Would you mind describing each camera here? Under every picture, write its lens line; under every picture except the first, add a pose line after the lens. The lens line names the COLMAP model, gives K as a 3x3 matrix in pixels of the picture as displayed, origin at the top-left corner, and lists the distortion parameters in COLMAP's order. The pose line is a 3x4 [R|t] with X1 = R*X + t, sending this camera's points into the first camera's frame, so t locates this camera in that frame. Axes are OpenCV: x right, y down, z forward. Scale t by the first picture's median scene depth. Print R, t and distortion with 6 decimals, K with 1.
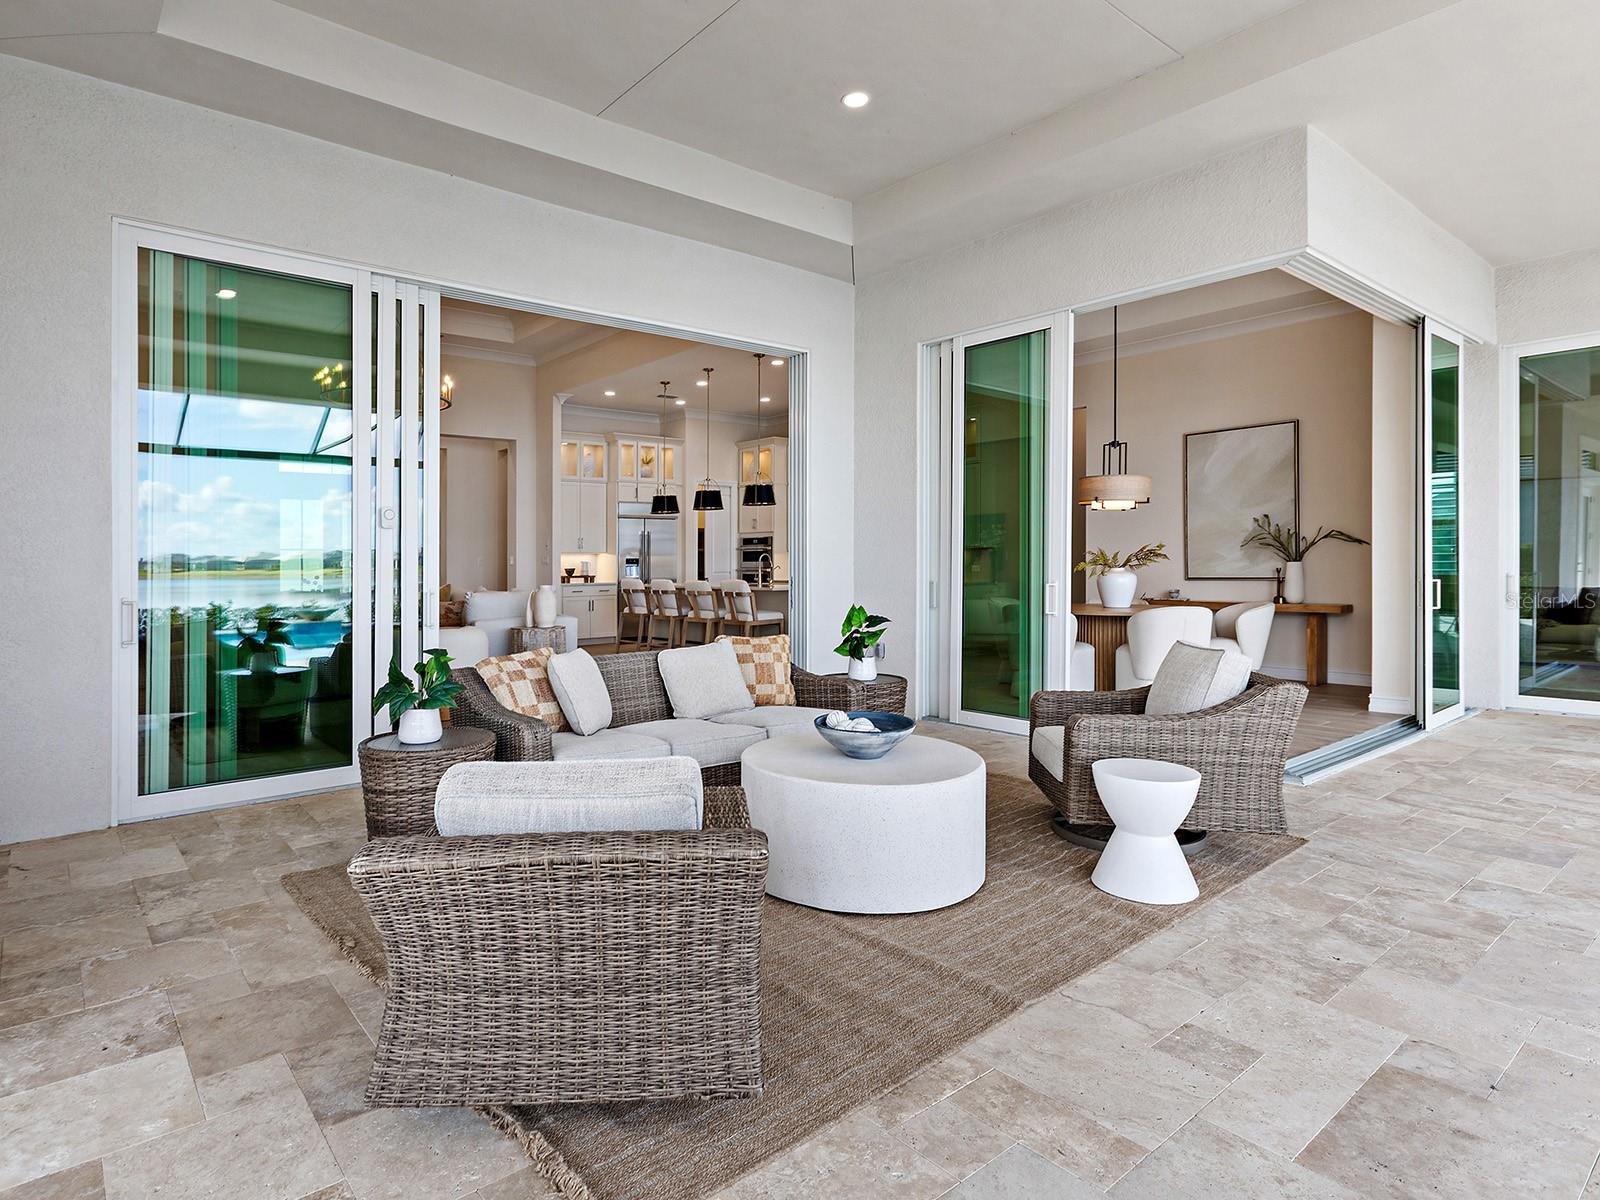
lens RADIAL K [[822.9, 0, 803.6], [0, 822.9, 568.6], [0, 0, 1]] dist [-0.009385, -0.000279]
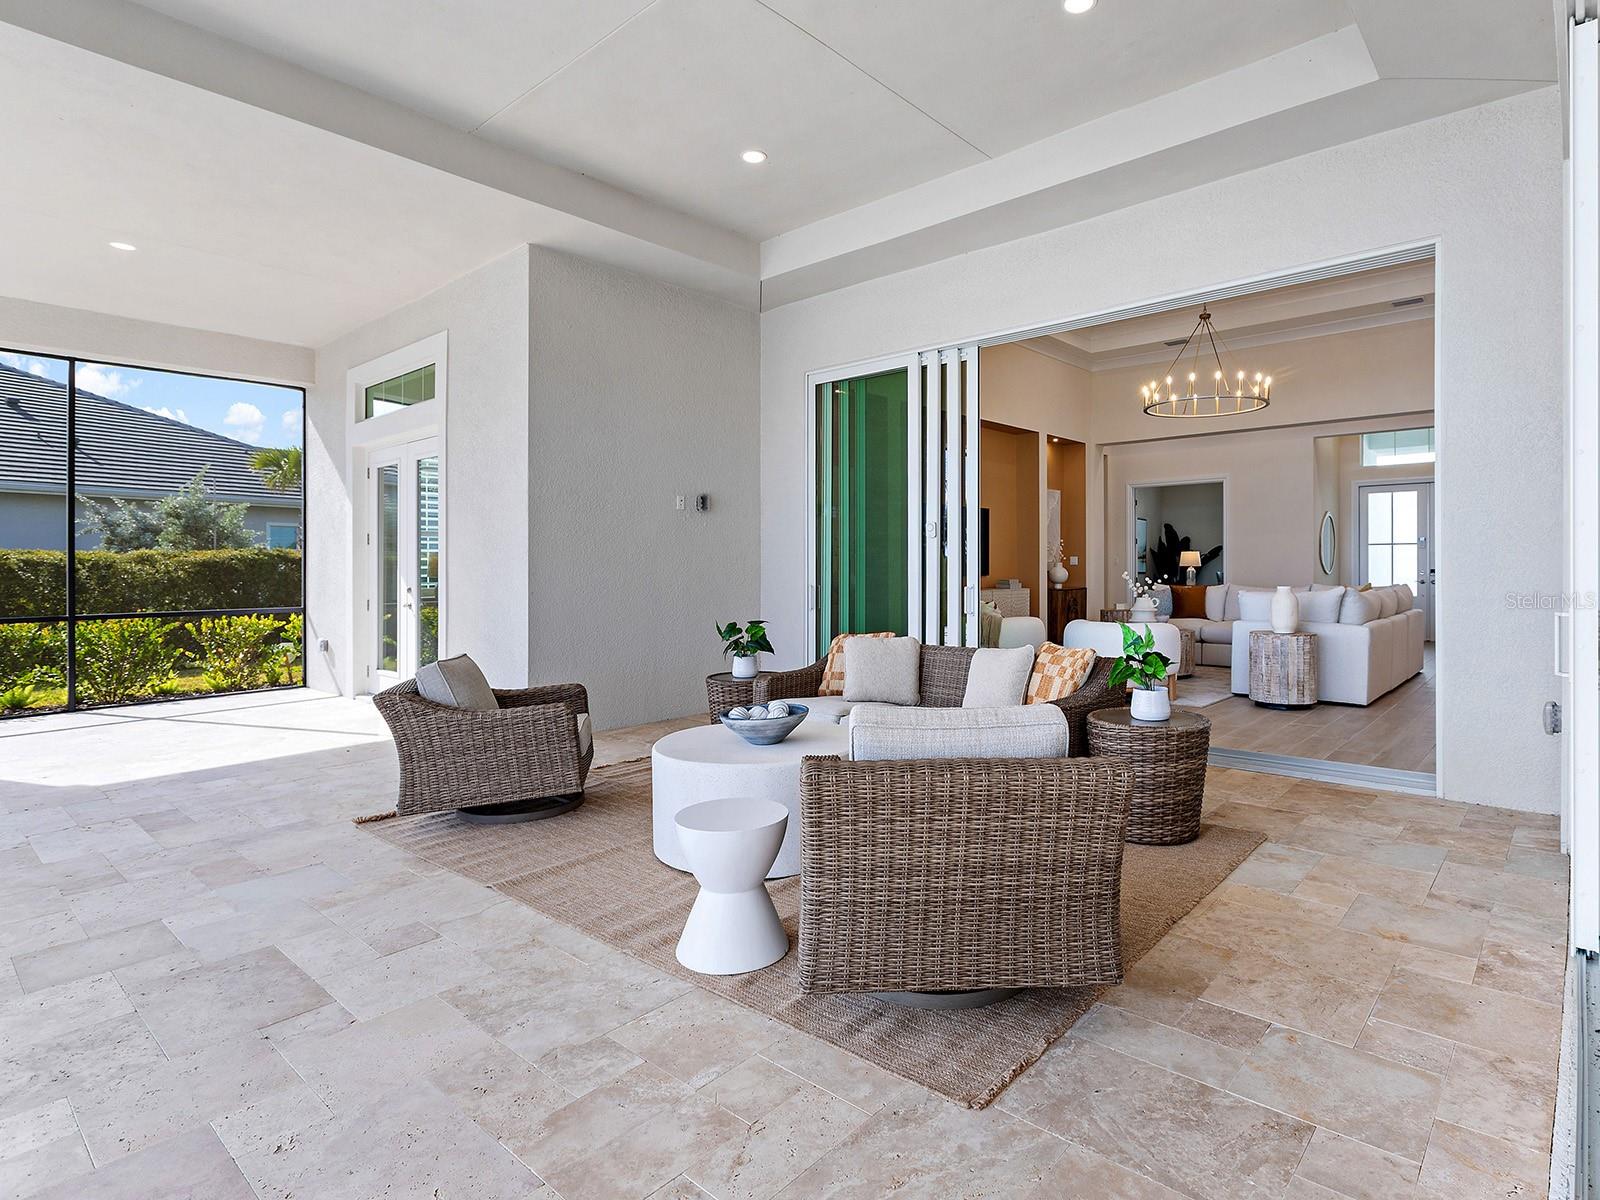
lens RADIAL K [[822.9, 0, 803.6], [0, 822.9, 568.6], [0, 0, 1]] dist [-0.009385, -0.000279]
pose [[0.197408, 0.001300, -0.980320, 1.519770], [-0.010525, 0.999944, -0.000794, -0.005539], [0.980265, 0.010475, 0.197411, 1.089286]]
